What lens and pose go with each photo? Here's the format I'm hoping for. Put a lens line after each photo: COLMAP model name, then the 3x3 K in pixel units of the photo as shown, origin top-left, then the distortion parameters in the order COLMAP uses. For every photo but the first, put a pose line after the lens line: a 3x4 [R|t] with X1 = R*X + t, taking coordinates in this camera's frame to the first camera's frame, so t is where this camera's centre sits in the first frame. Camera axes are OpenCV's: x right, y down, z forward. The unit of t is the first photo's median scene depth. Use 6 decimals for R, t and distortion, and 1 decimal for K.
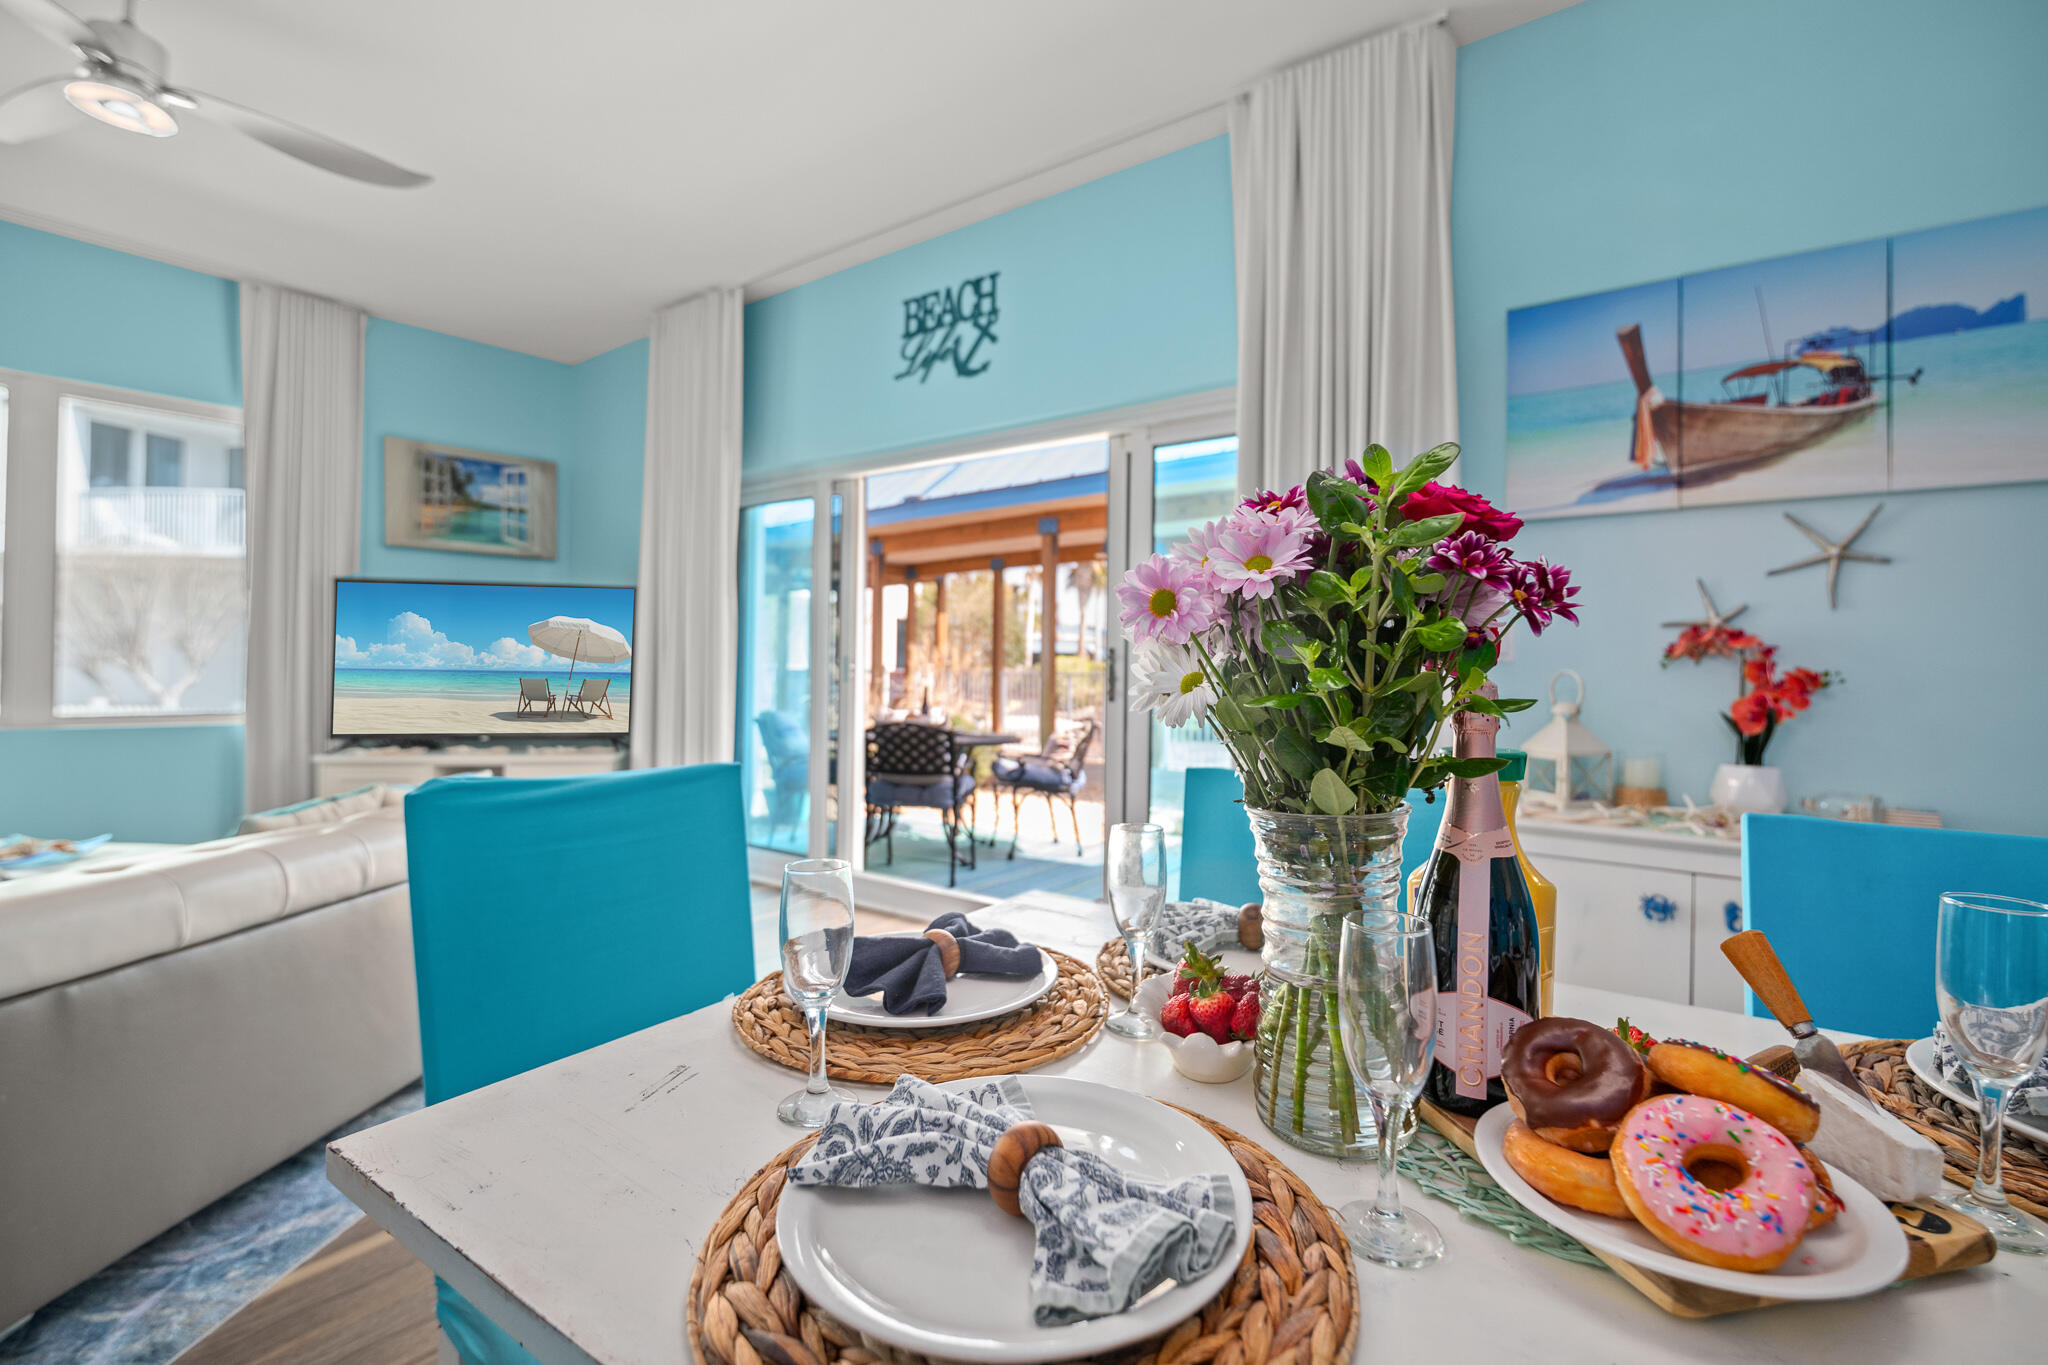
lens RADIAL K [[895.3, 0, 1039.4], [0, 895.3, 668.3], [0, 0, 1]] dist [-0.000958, -0.004941]
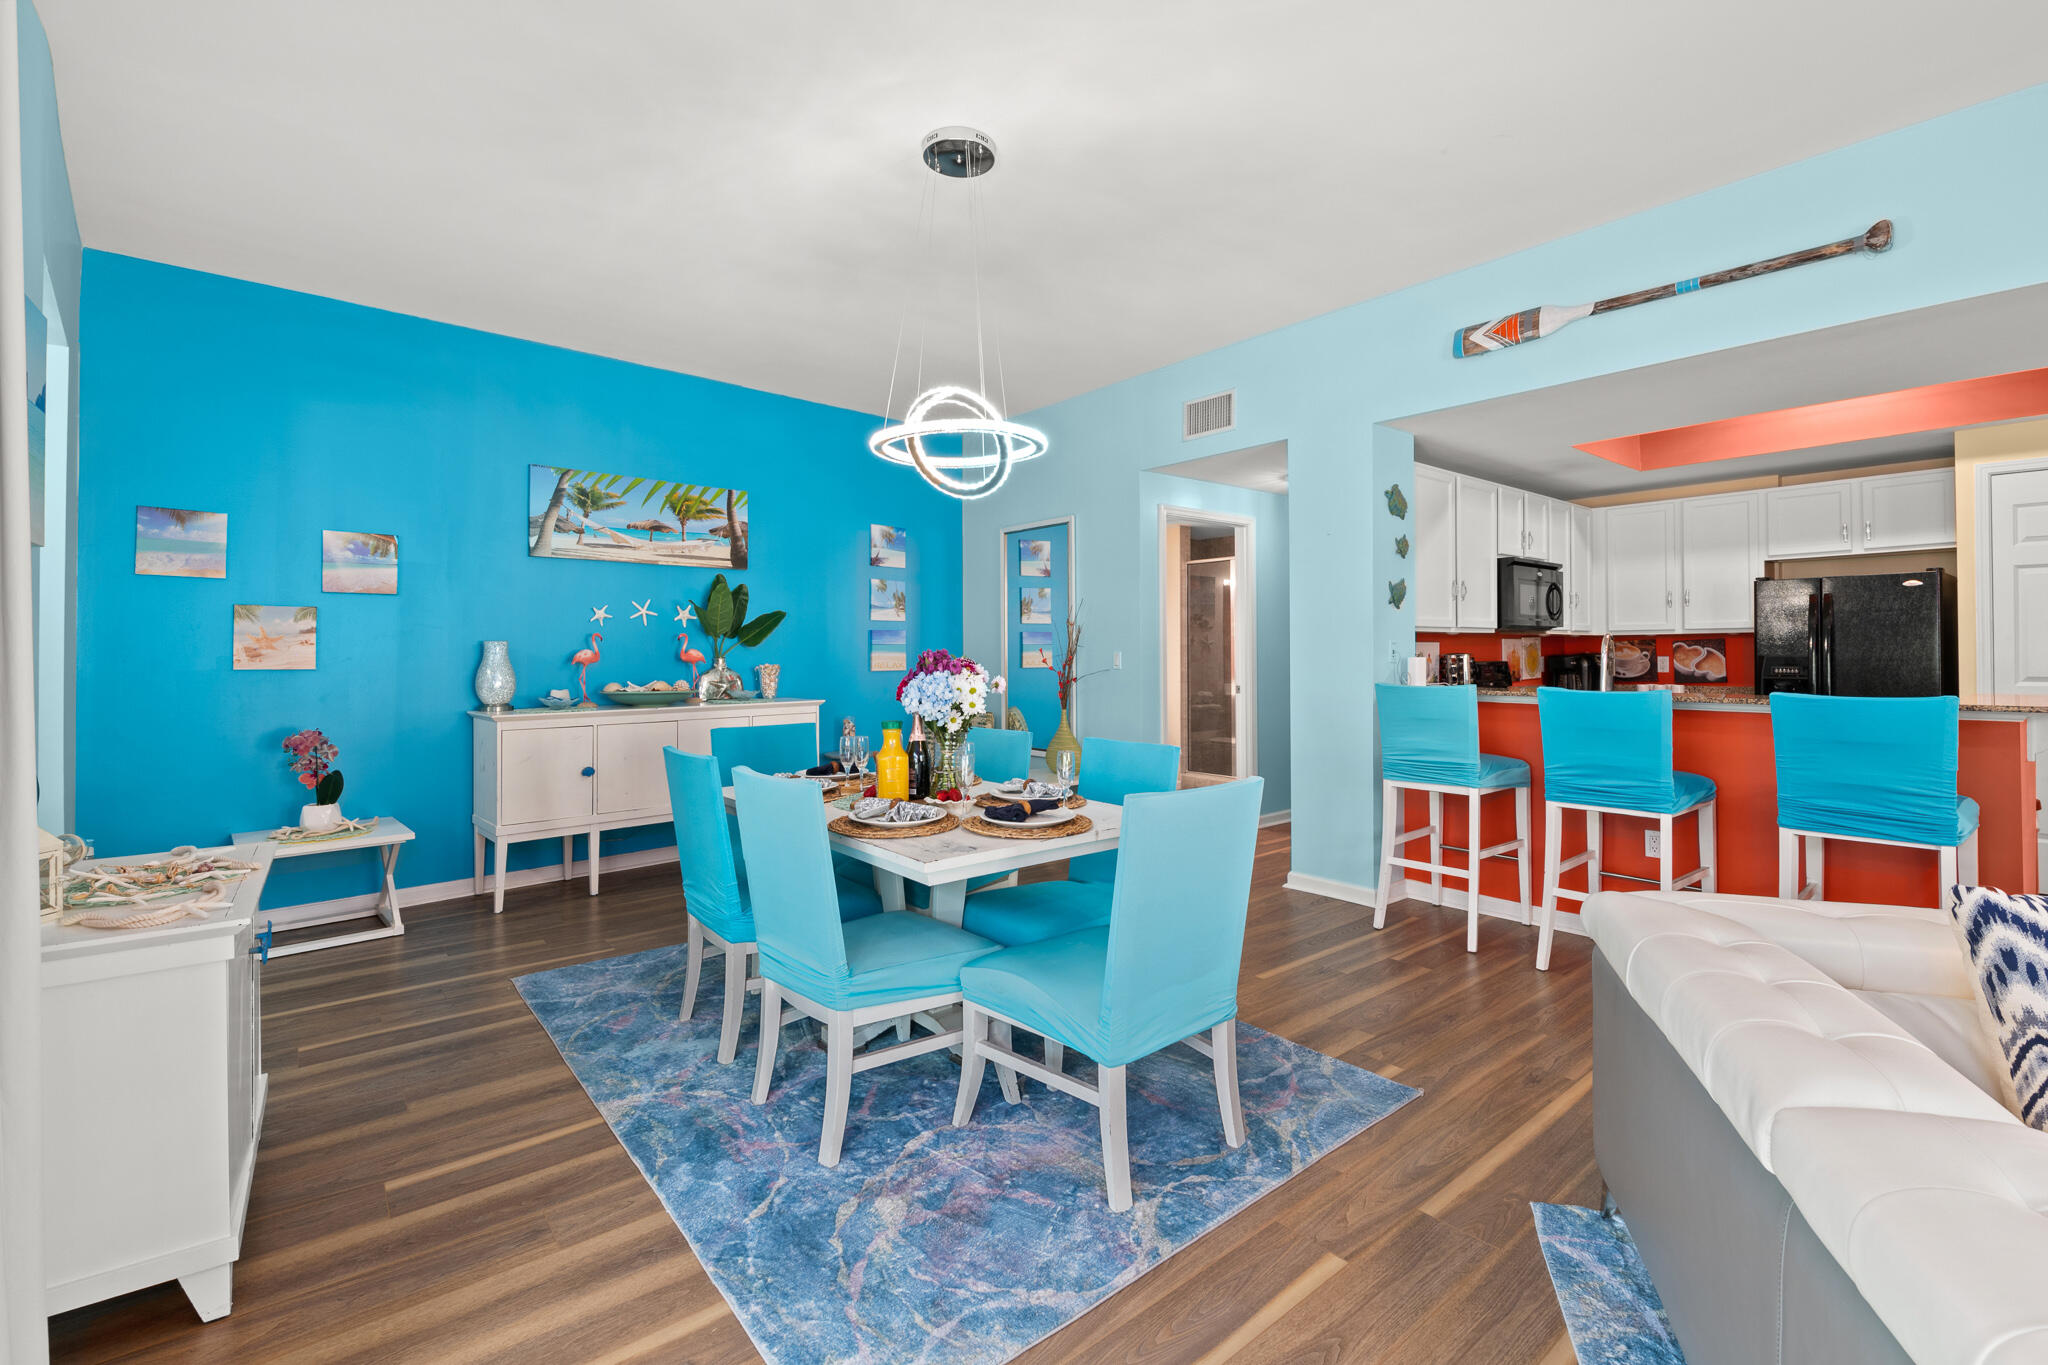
lens RADIAL K [[895.3, 0, 1051.5], [0, 895.3, 652.4], [0, 0, 1]] dist [-0.000958, -0.004941]
pose [[-0.964568, -0.007774, 0.263720, -0.228123], [-0.007580, 0.999970, 0.001755, -0.041475], [-0.263726, -0.000306, -0.964598, 0.906353]]
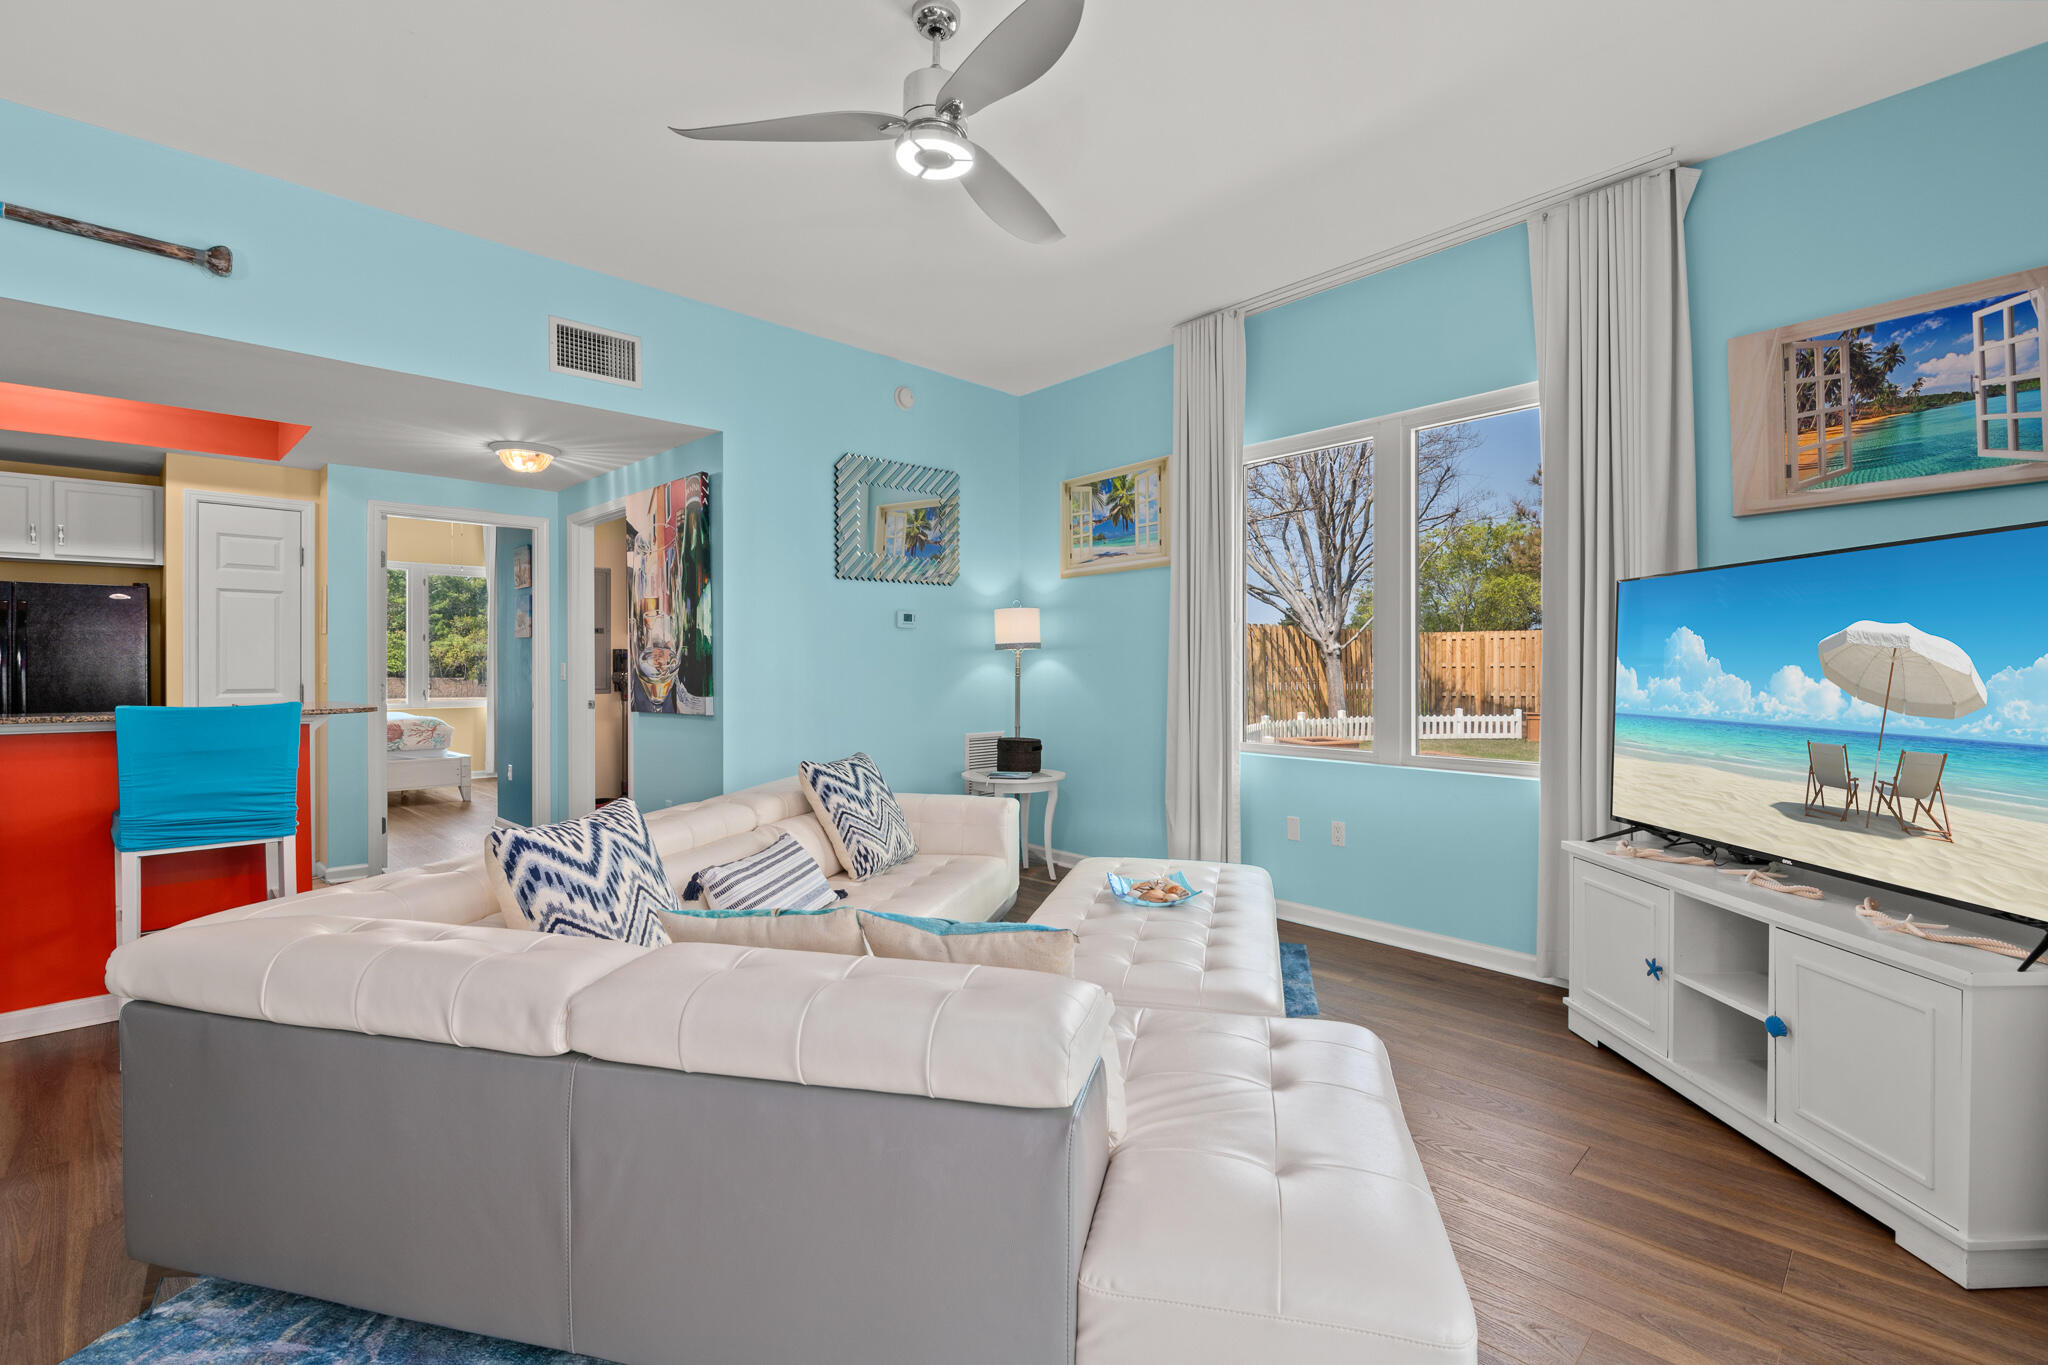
lens RADIAL K [[949.8, 0, 1023.1], [0, 949.8, 670.3], [0, 0, 1]] dist [0.009552, -0.006883]
pose [[-0.178992, -0.013316, -0.983760, 0.002567], [-0.001022, 0.999910, -0.013349, -0.028679], [0.983850, -0.001384, -0.178990, 0.826119]]
